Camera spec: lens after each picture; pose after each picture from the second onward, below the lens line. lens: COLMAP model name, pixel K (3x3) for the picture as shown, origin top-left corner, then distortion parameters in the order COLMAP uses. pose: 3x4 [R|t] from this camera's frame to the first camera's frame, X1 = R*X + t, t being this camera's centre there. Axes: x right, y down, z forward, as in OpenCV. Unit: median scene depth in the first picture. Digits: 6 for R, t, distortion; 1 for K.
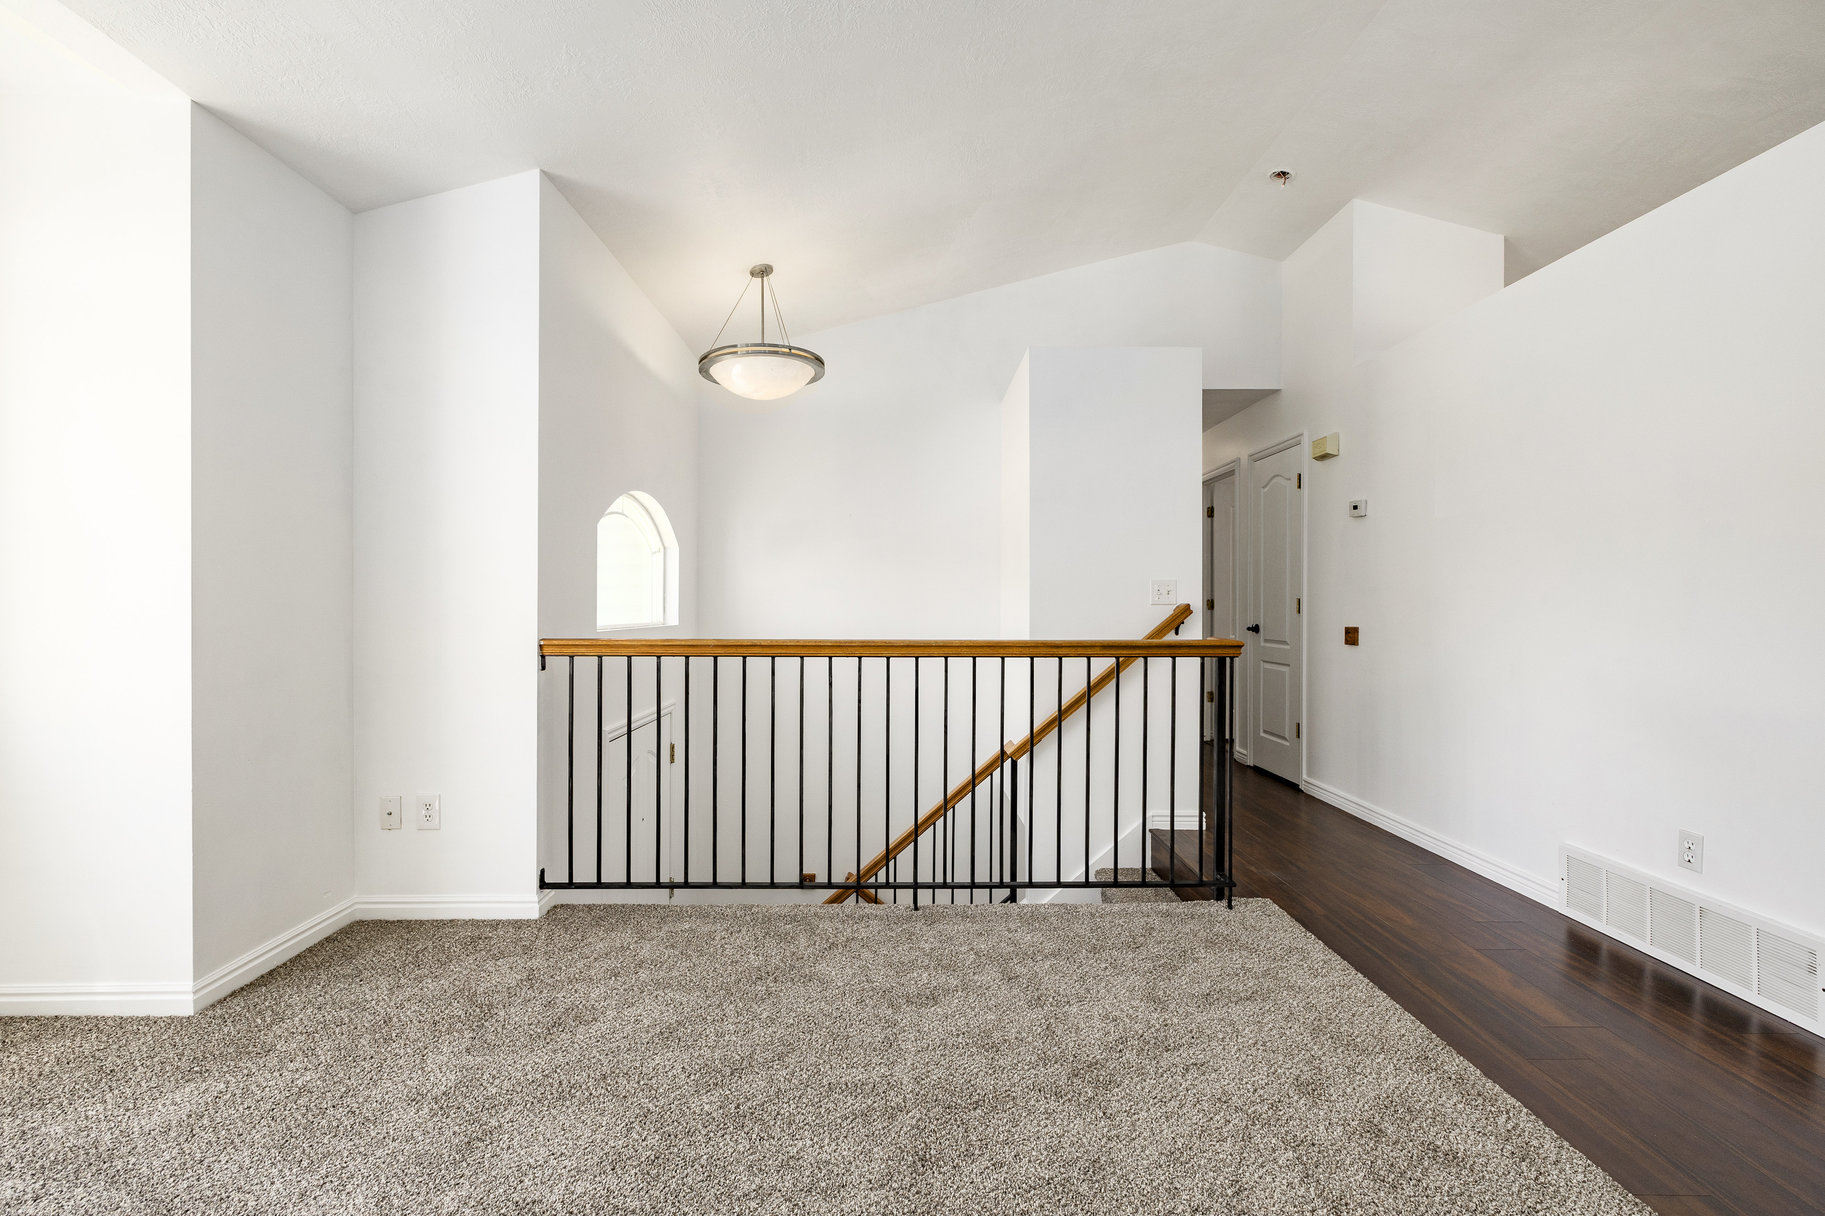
lens RADIAL K [[765.1, 0, 911.3], [0, 765.1, 613.6], [0, 0, 1]] dist [0.000836, -0.000023]
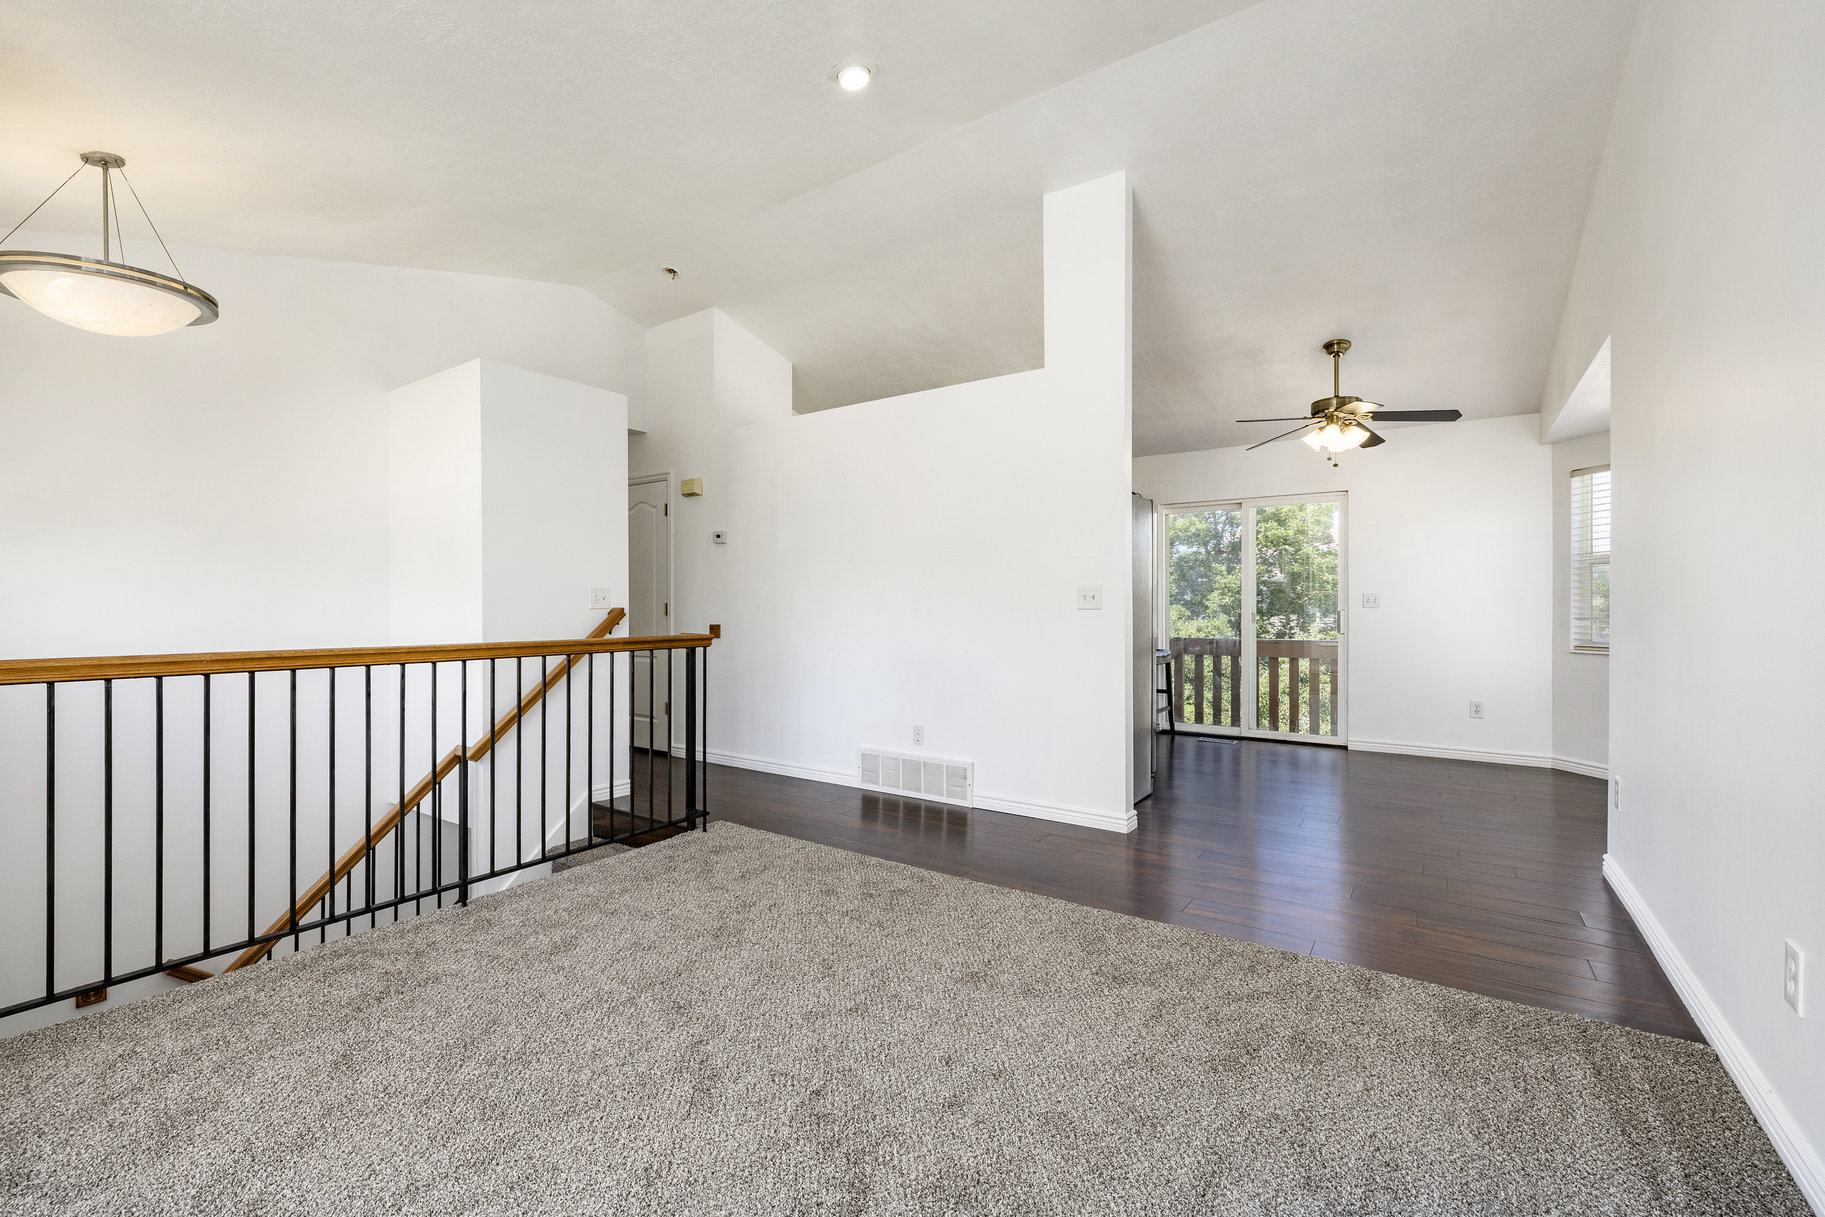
lens RADIAL K [[762.8, 0, 903.6], [0, 762.8, 613.8], [0, 0, 1]] dist [0.002577, 0.000236]
pose [[0.583072, -0.009139, 0.812369, -0.384057], [0.010878, 0.999935, 0.003441, -0.002503], [-0.812348, 0.006831, 0.583133, -0.065107]]
